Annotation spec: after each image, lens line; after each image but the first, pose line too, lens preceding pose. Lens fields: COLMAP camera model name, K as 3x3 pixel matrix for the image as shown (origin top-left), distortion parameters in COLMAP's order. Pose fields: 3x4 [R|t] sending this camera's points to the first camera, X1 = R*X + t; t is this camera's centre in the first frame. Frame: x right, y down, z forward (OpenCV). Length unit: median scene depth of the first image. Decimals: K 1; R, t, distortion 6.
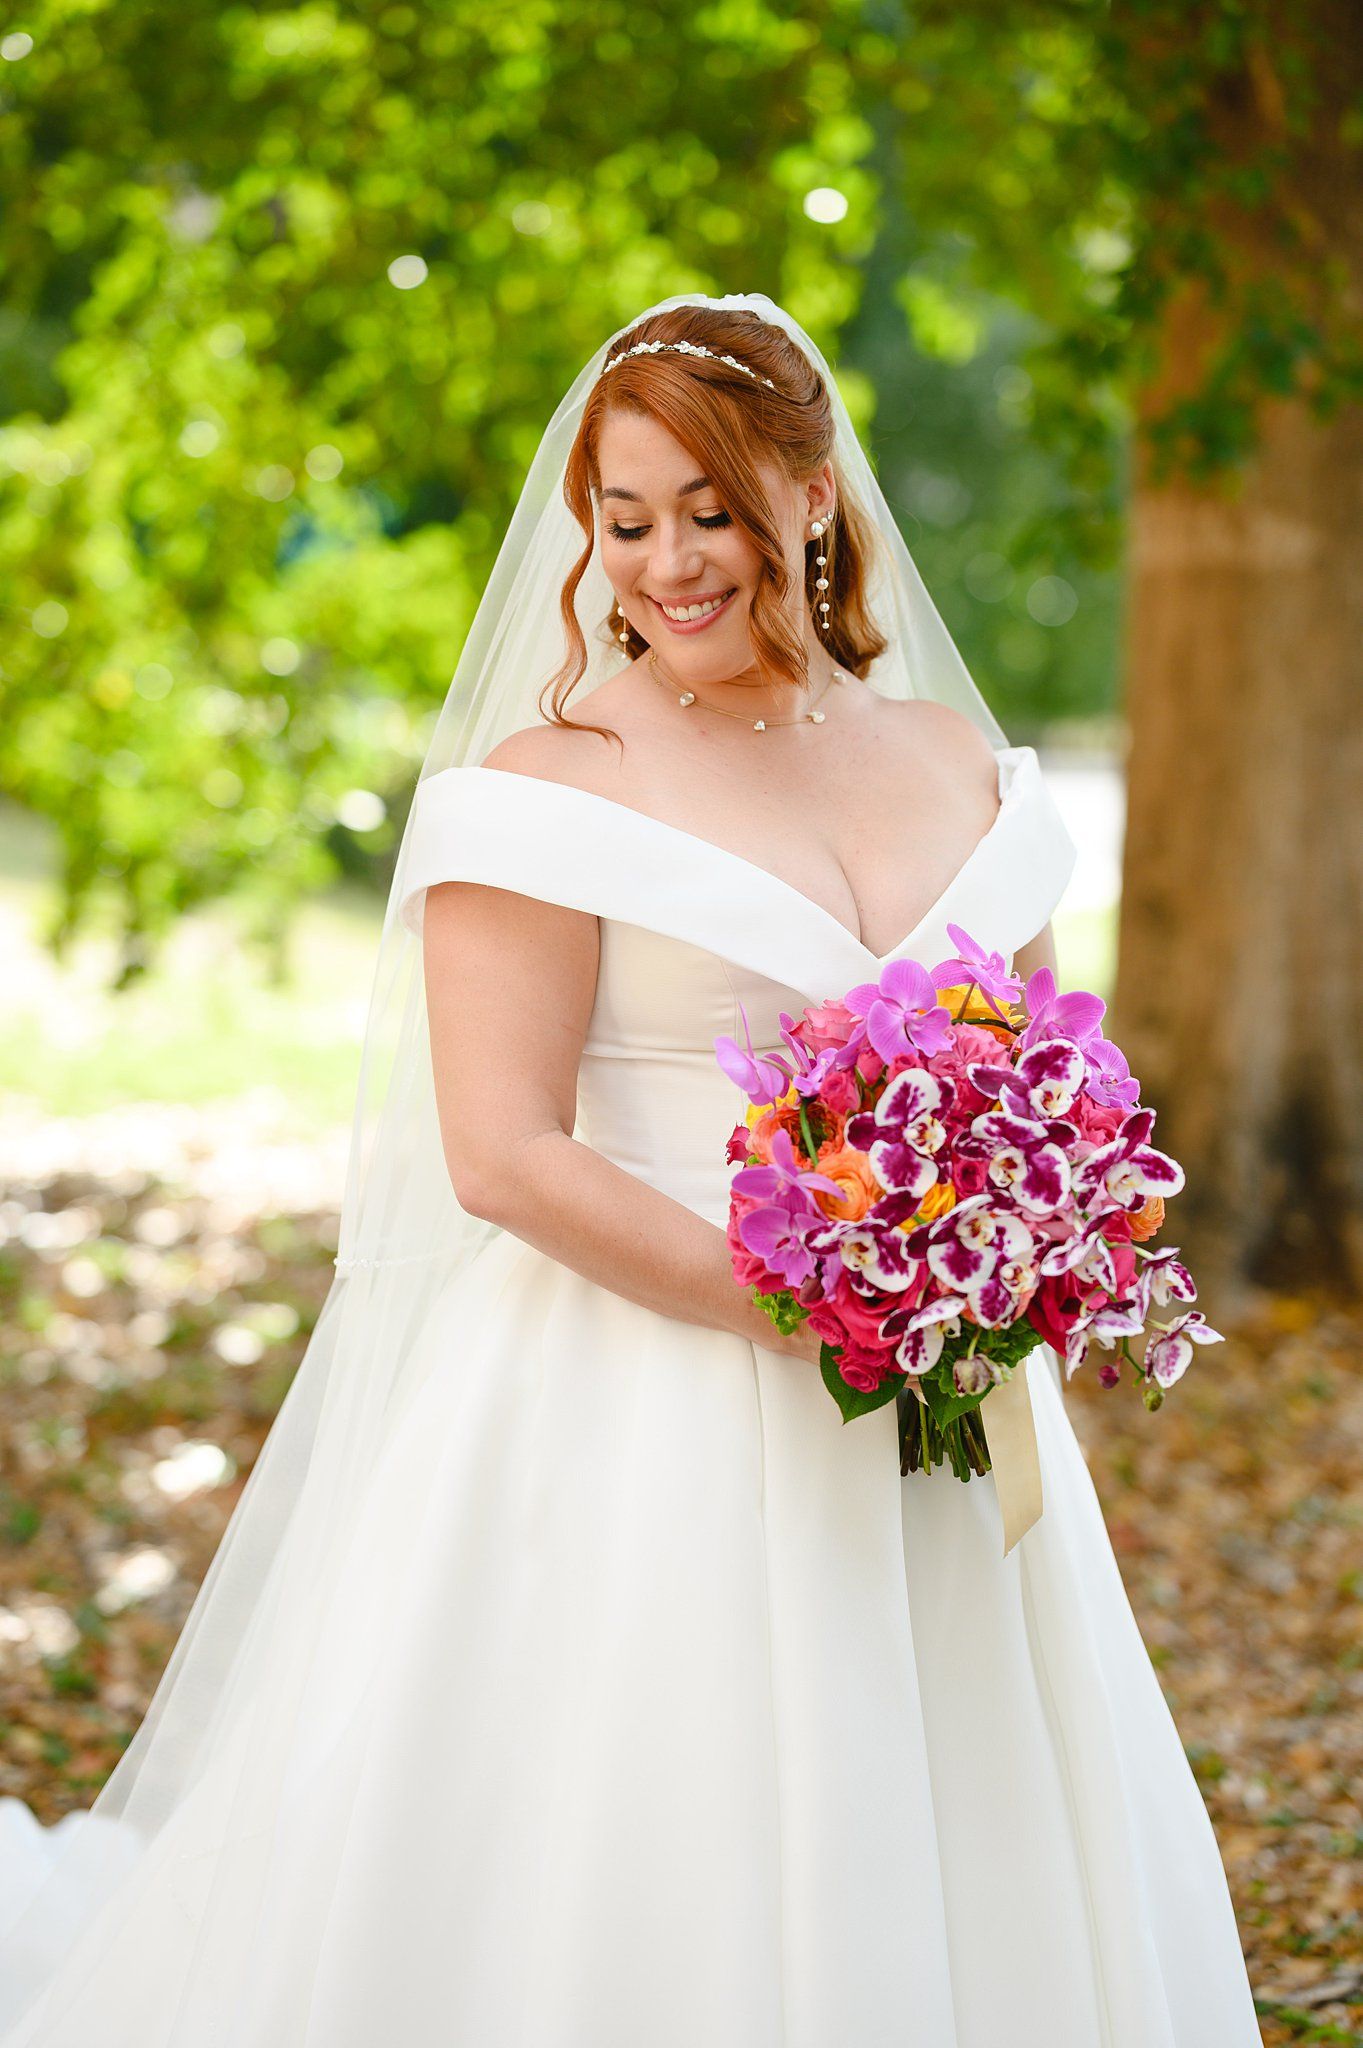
lens RADIAL K [[5076.5, 0, 682.0], [0, 5076.5, 723.3], [0, 0, 1]] dist [0.014636, -0.367795]
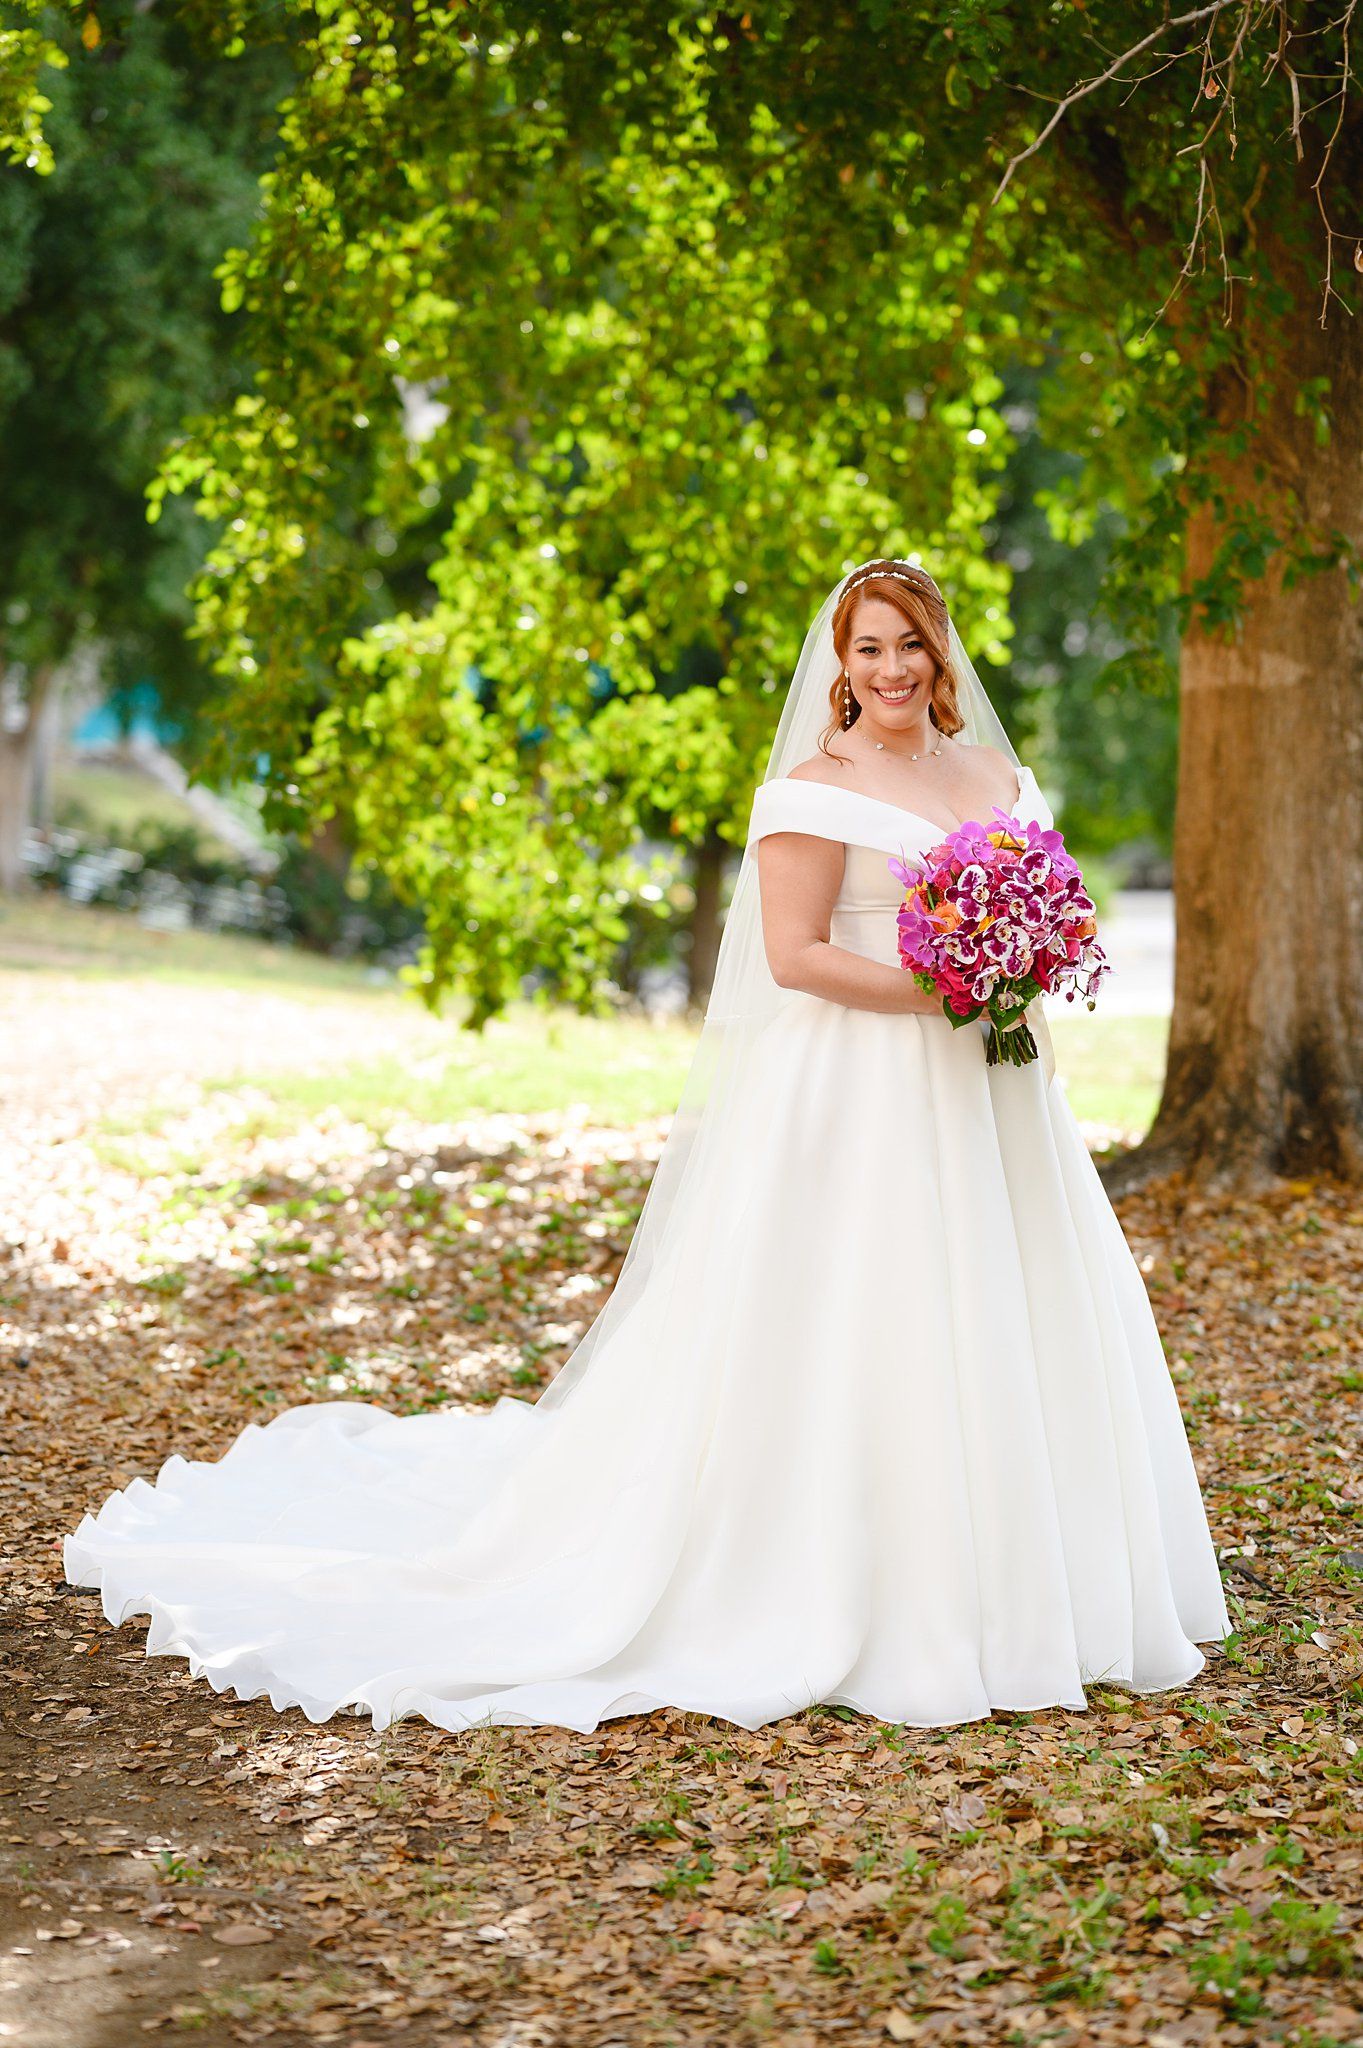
lens RADIAL K [[5013.0, 0, 681.5], [0, 5013.0, 1024.0], [0, 0, 1]] dist [-0.052386, 0.812695]
pose [[0.998766, -0.025122, -0.042832, 0.003484], [0.026005, 0.999458, 0.020186, 0.034894], [0.042302, -0.021274, 0.998878, -0.475351]]
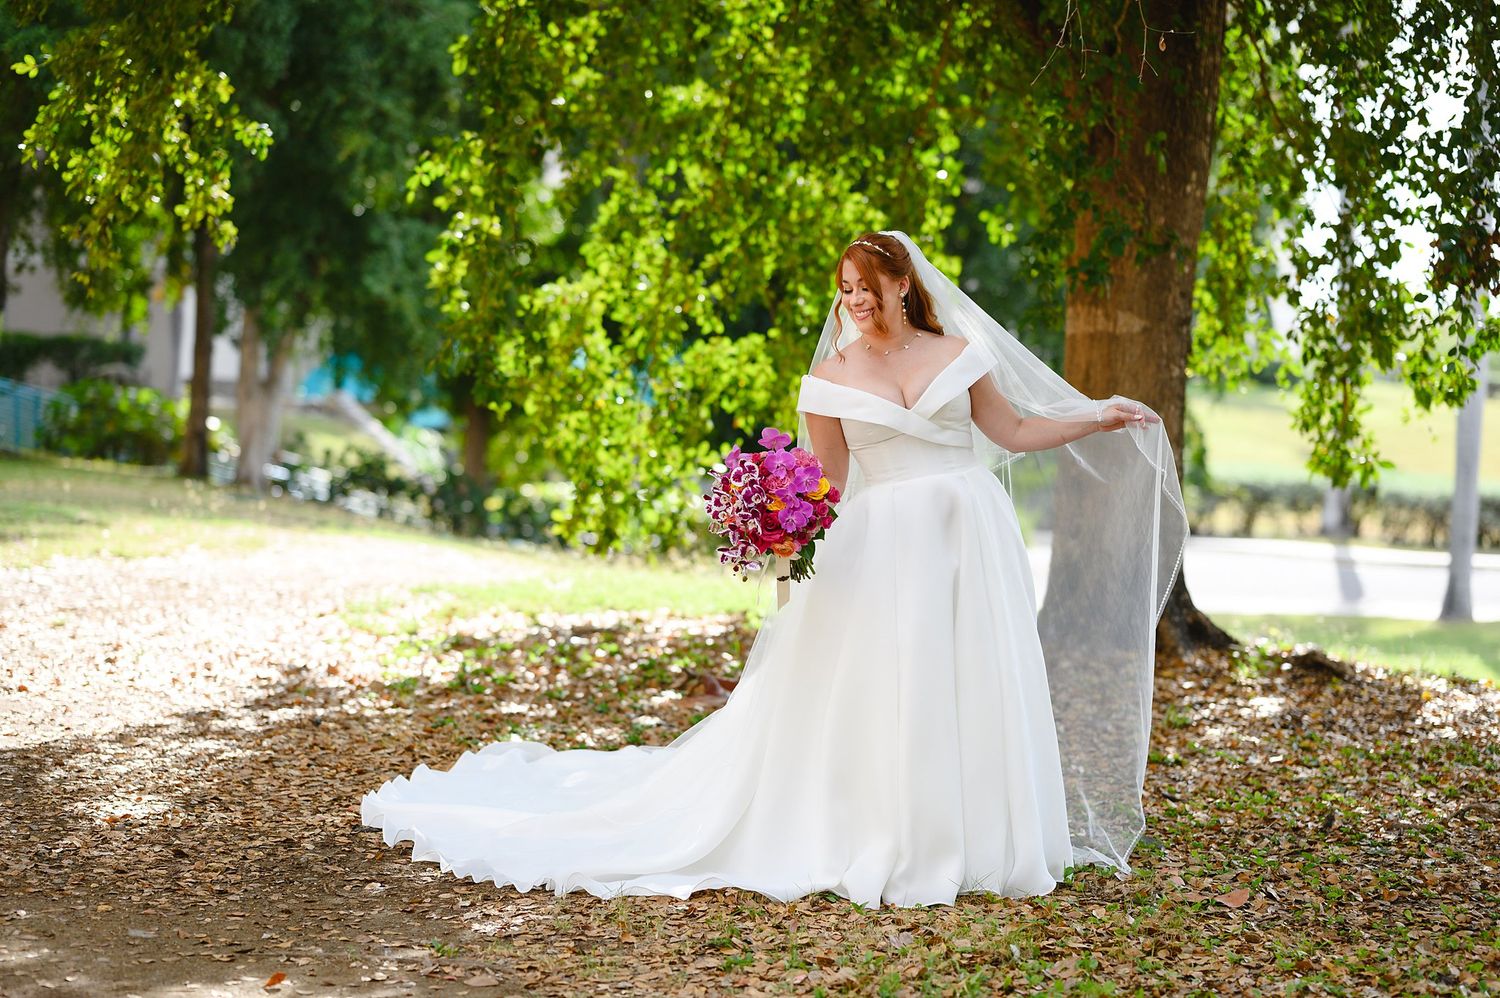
lens RADIAL K [[3718.1, 0, 750.0], [0, 3718.1, 499.0], [0, 0, 1]] dist [0.014636, -0.367795]
pose [[0.999384, 0.008974, -0.033930, 0.003251], [-0.009609, 0.999781, -0.018589, 0.079812], [0.033756, 0.018904, 0.999251, -0.705110]]
